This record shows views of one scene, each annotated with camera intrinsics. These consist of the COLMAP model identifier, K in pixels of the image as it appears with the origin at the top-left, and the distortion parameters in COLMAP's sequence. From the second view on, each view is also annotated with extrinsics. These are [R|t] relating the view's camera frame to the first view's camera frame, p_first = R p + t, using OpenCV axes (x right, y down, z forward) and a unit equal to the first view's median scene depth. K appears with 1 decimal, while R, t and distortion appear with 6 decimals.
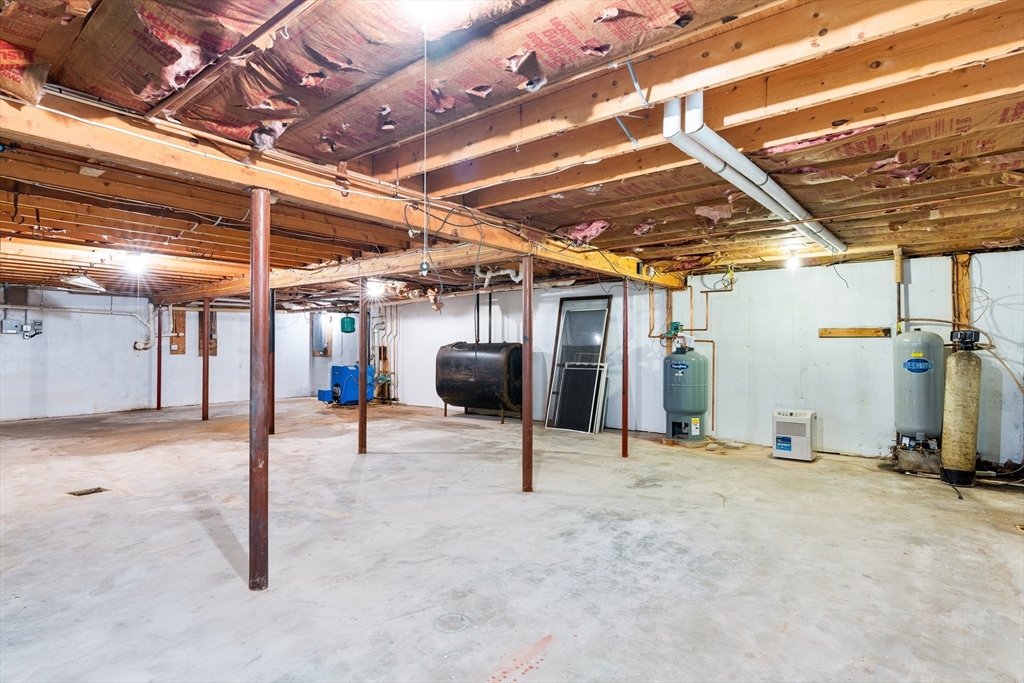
lens RADIAL K [[515.1, 0, 509.2], [0, 515.1, 344.1], [0, 0, 1]] dist [0.002808, 0.000714]
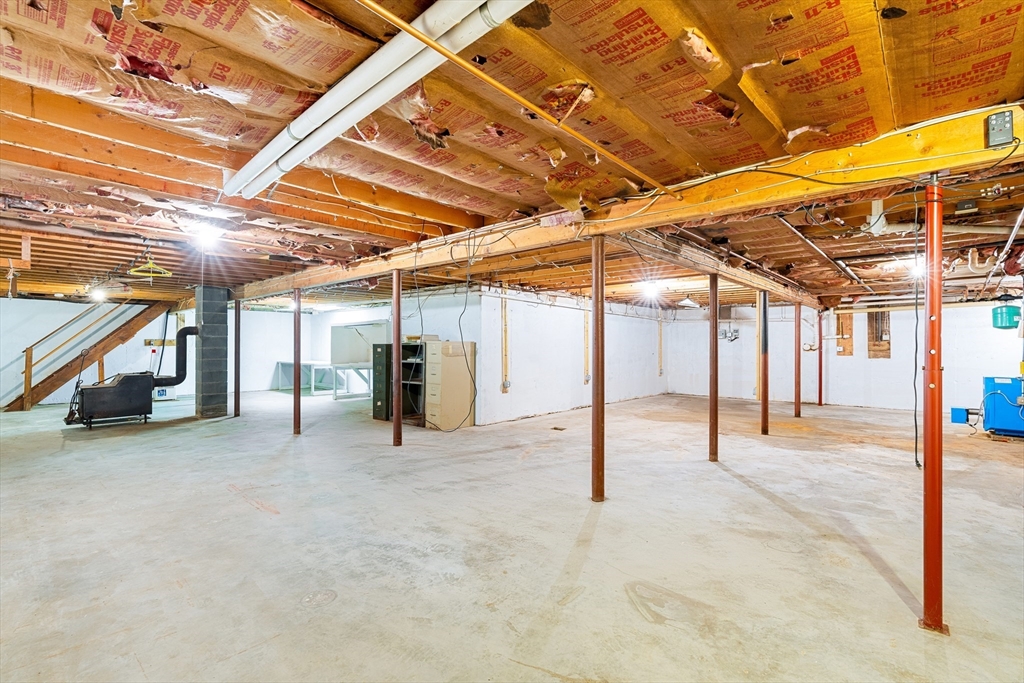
lens RADIAL K [[460.0, 0, 509.0], [0, 460.0, 341.2], [0, 0, 1]] dist [-0.006121, 0.001818]
pose [[-0.047898, -0.011912, -0.998781, 1.069385], [0.000424, 0.999929, -0.011946, 0.005670], [0.998852, -0.000995, -0.047889, 1.244057]]
